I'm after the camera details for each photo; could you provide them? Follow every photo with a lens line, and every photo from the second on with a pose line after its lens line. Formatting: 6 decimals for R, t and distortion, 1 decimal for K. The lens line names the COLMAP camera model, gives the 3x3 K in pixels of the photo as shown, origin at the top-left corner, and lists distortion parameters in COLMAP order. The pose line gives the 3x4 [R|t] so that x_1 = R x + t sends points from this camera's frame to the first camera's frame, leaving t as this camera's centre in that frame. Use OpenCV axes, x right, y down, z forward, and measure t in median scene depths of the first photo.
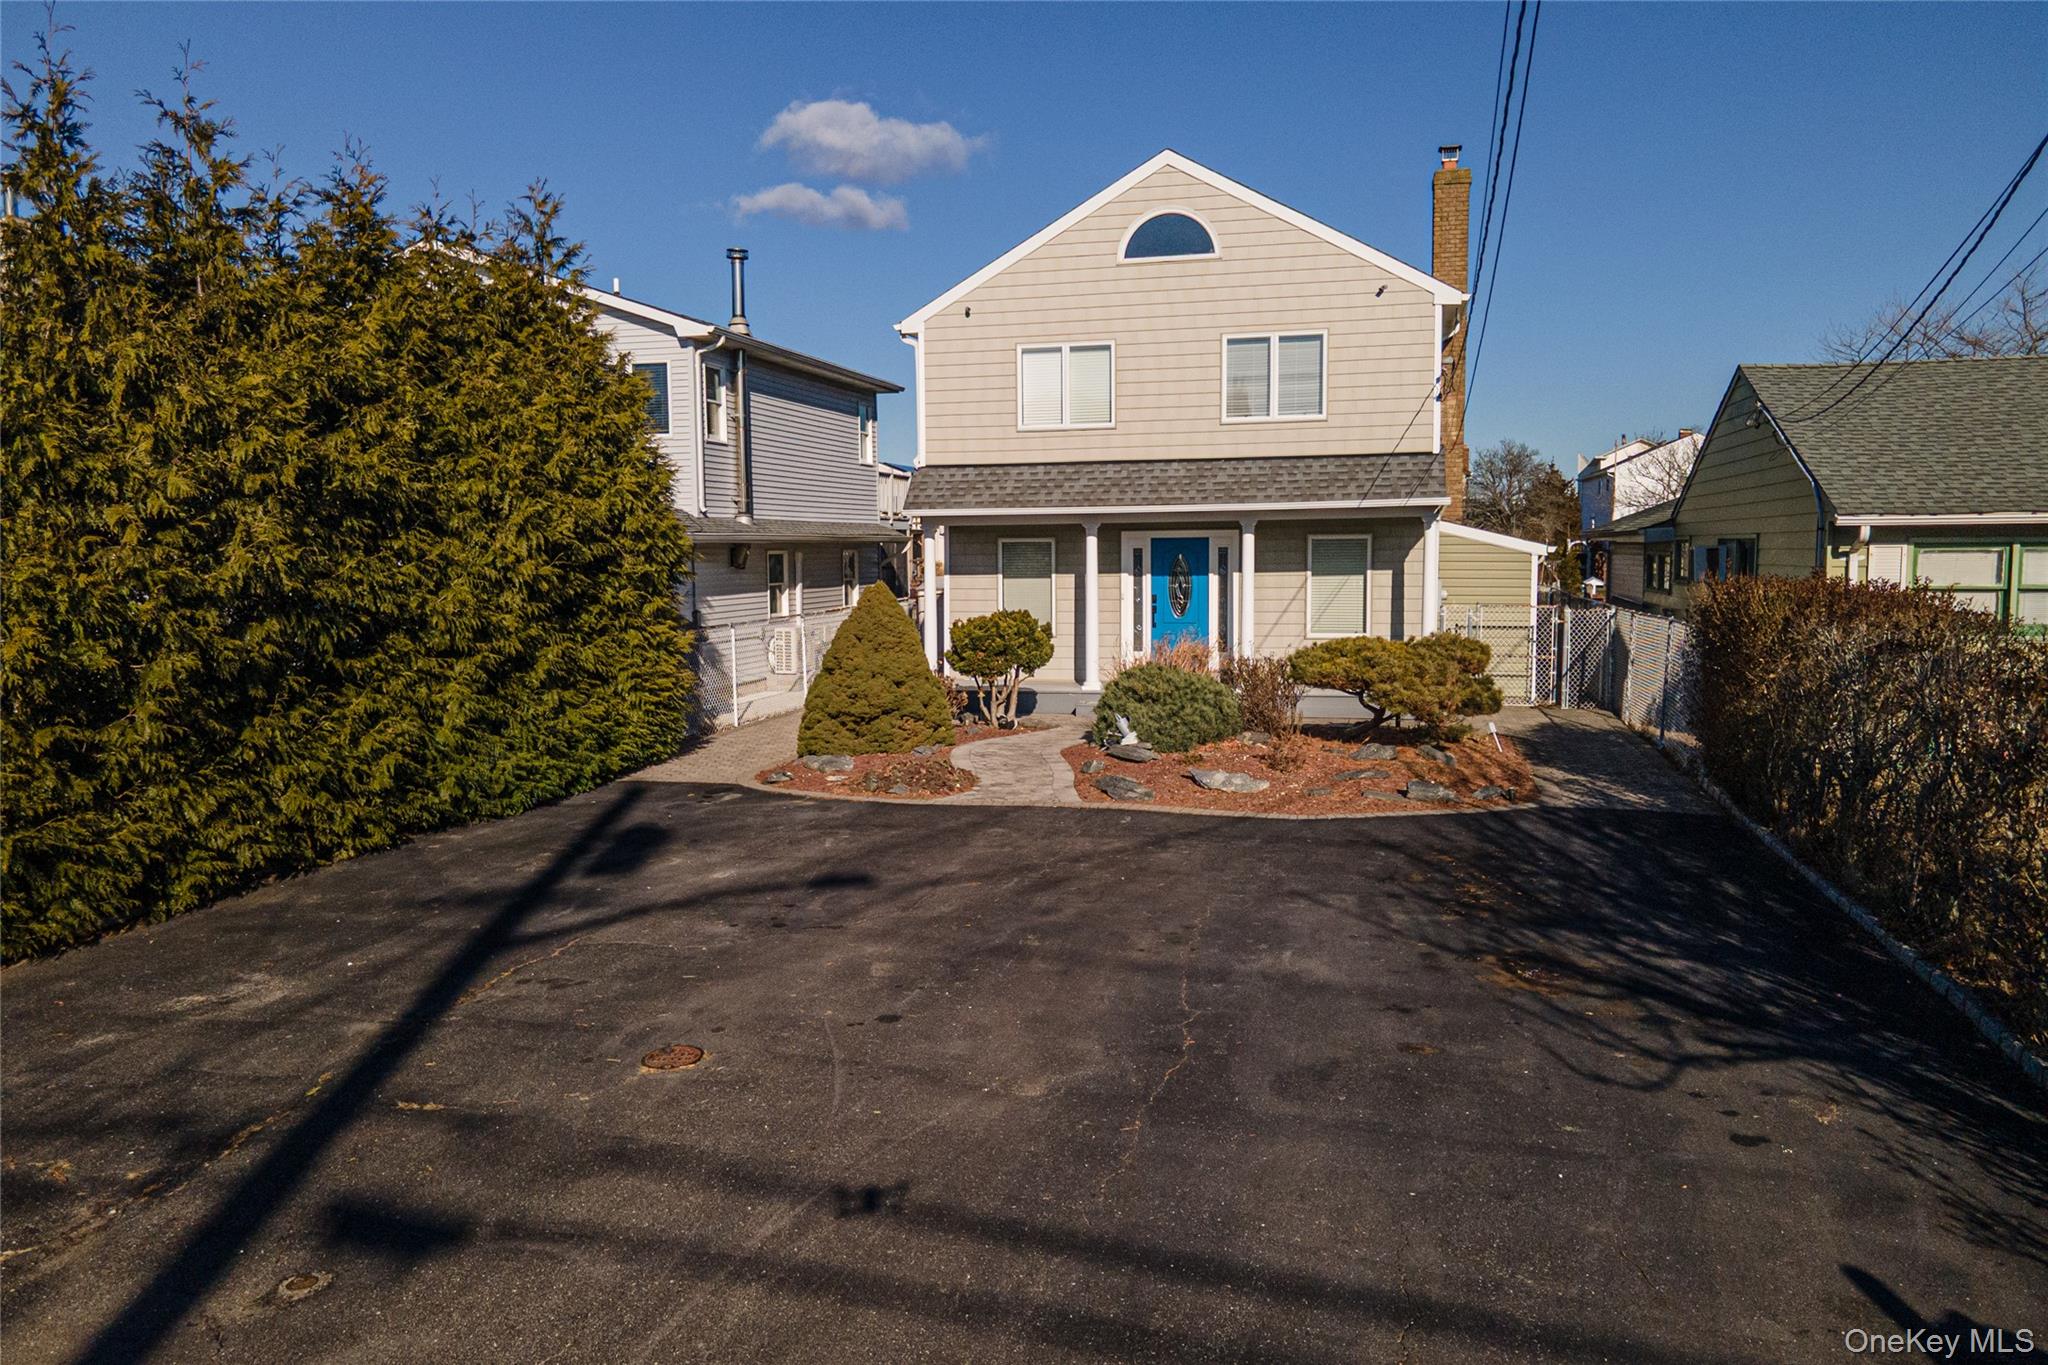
lens RADIAL K [[1490.7, 0, 1024.0], [0, 1490.7, 682.5], [0, 0, 1]] dist [0.043746, 0.004932]
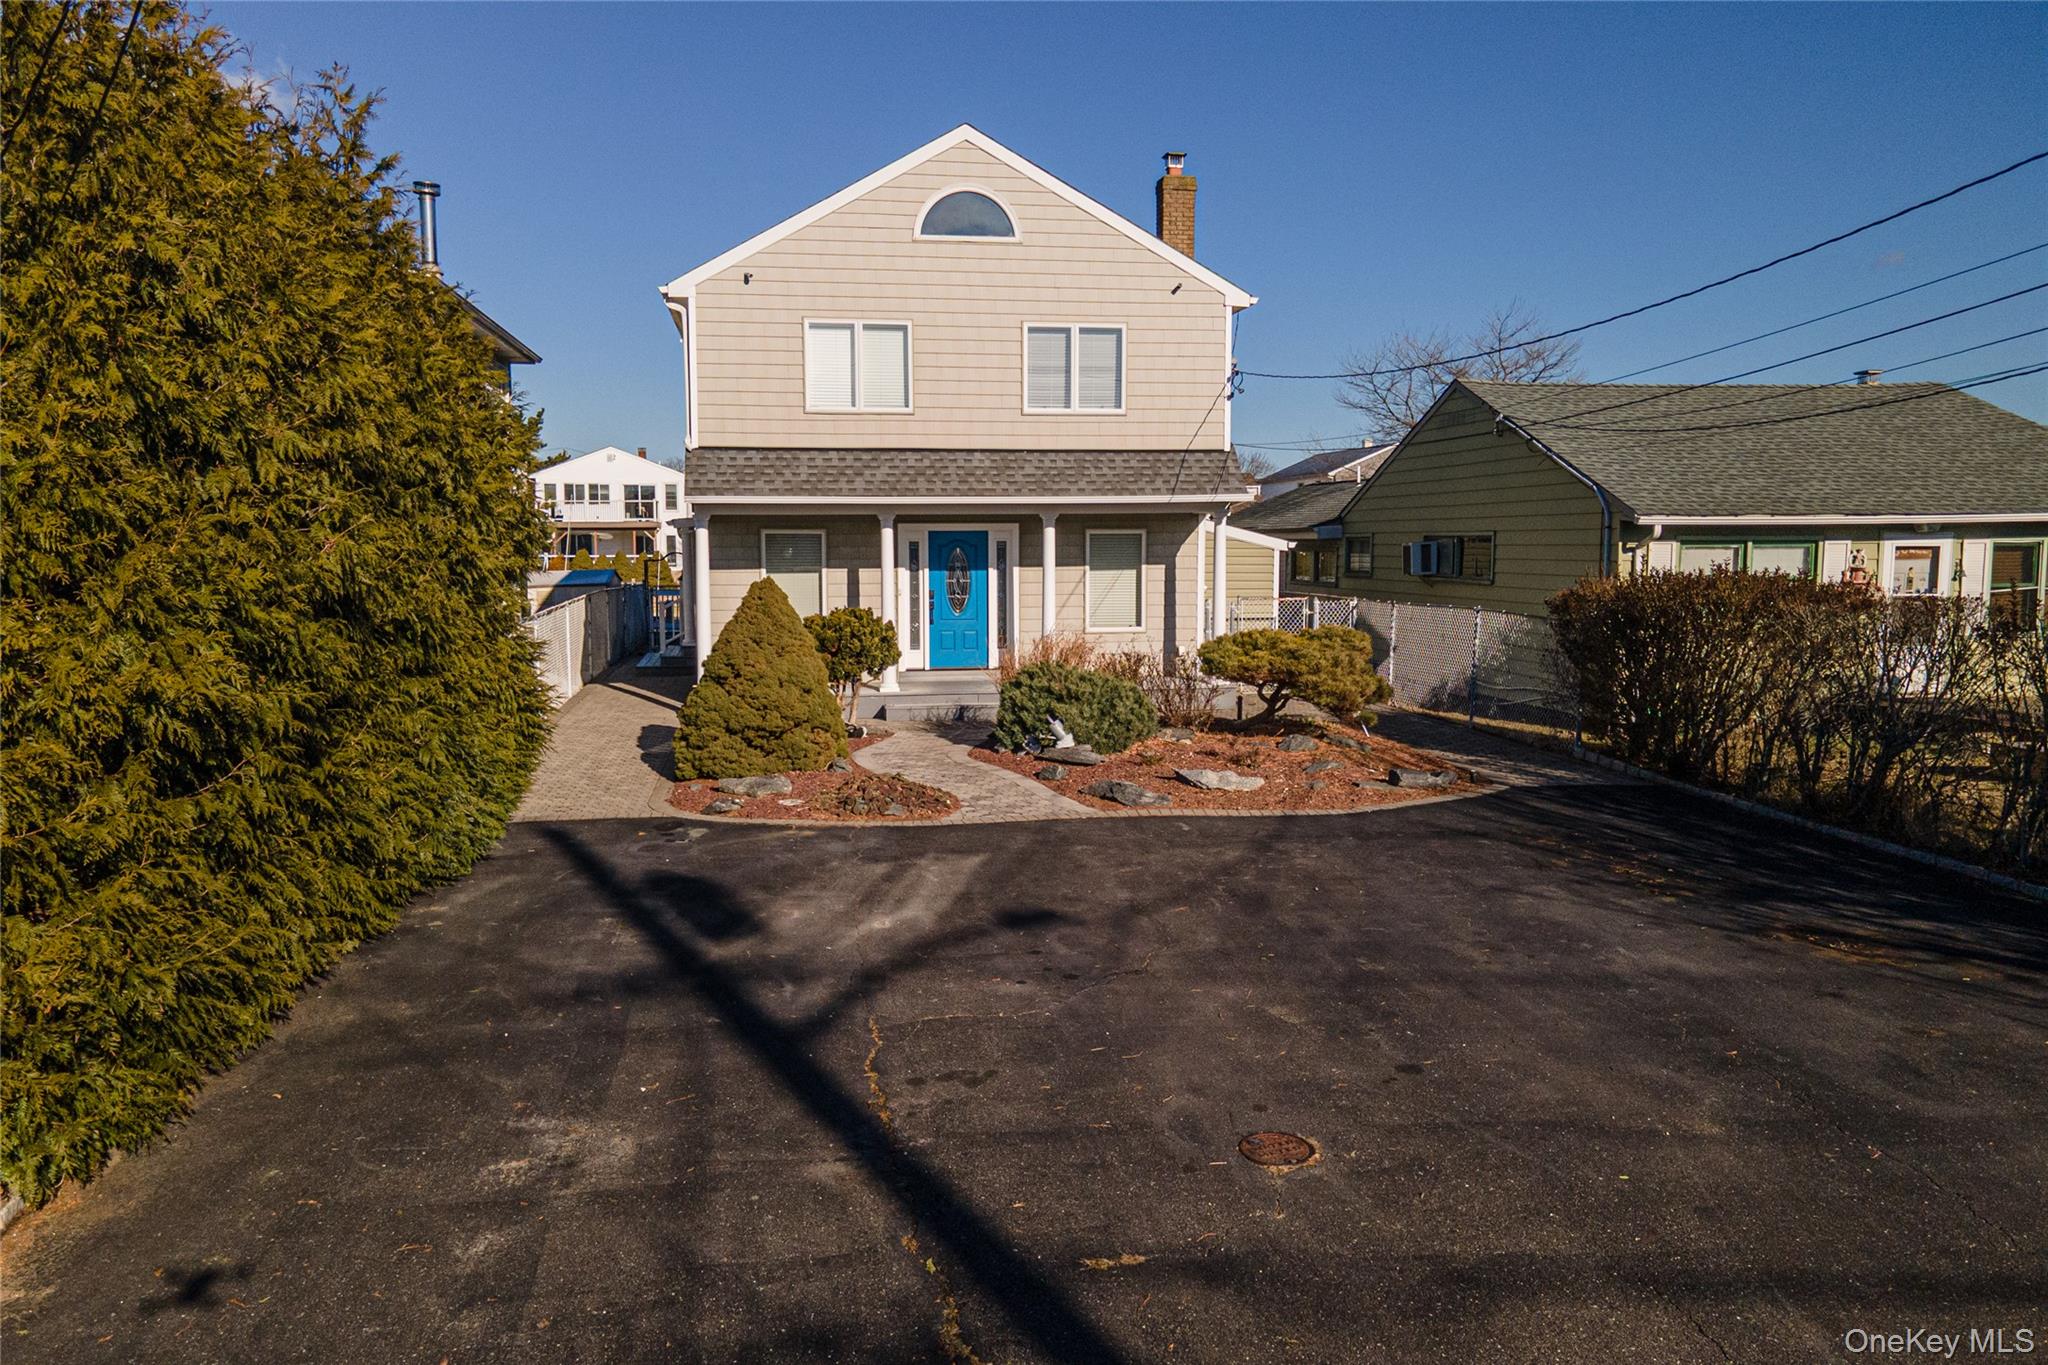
lens RADIAL K [[1485.4, 0, 1024.0], [0, 1485.4, 682.5], [0, 0, 1]] dist [0.037245, -0.000621]
pose [[0.919887, -0.031602, 0.390907, -0.259315], [0.030759, 0.999491, 0.008419, -0.006883], [-0.390975, 0.004279, 0.920392, 0.113927]]
